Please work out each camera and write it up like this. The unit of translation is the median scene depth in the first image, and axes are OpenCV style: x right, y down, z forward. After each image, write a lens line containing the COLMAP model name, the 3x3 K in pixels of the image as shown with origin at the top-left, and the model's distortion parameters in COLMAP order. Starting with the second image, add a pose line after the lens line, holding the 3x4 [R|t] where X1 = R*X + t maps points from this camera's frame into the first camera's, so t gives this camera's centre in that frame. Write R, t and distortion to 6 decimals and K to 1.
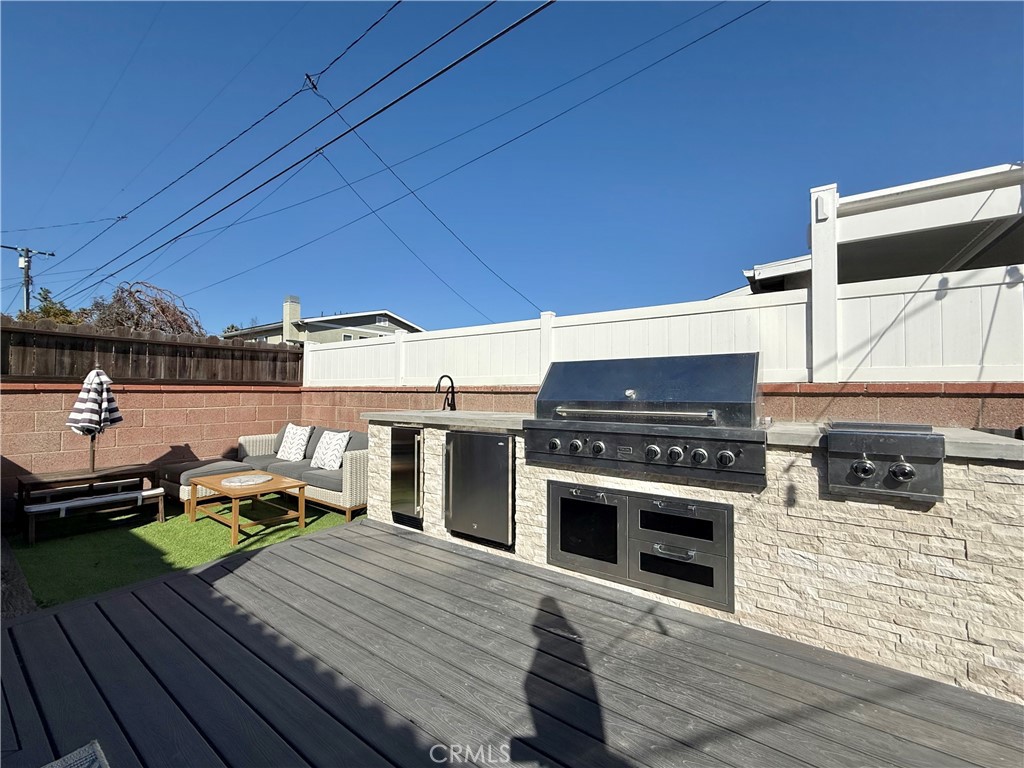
lens RADIAL K [[413.3, 0, 512.8], [0, 413.3, 383.7], [0, 0, 1]] dist [0.002590, 0.000888]
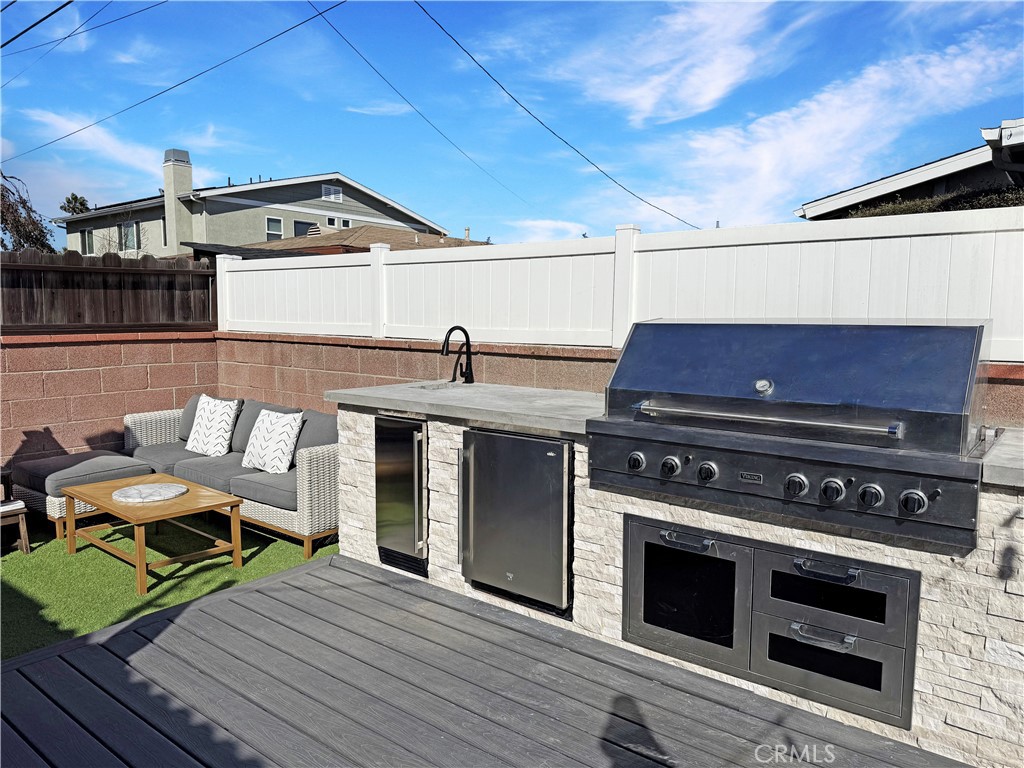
lens RADIAL K [[716.3, 0, 521.4], [0, 716.3, 382.7], [0, 0, 1]] dist [0.037913, -0.036662]
pose [[0.998815, 0.009087, -0.047809, -0.023782], [-0.003125, 0.992361, 0.123332, -0.099752], [0.048564, -0.123036, 0.991213, -0.074893]]
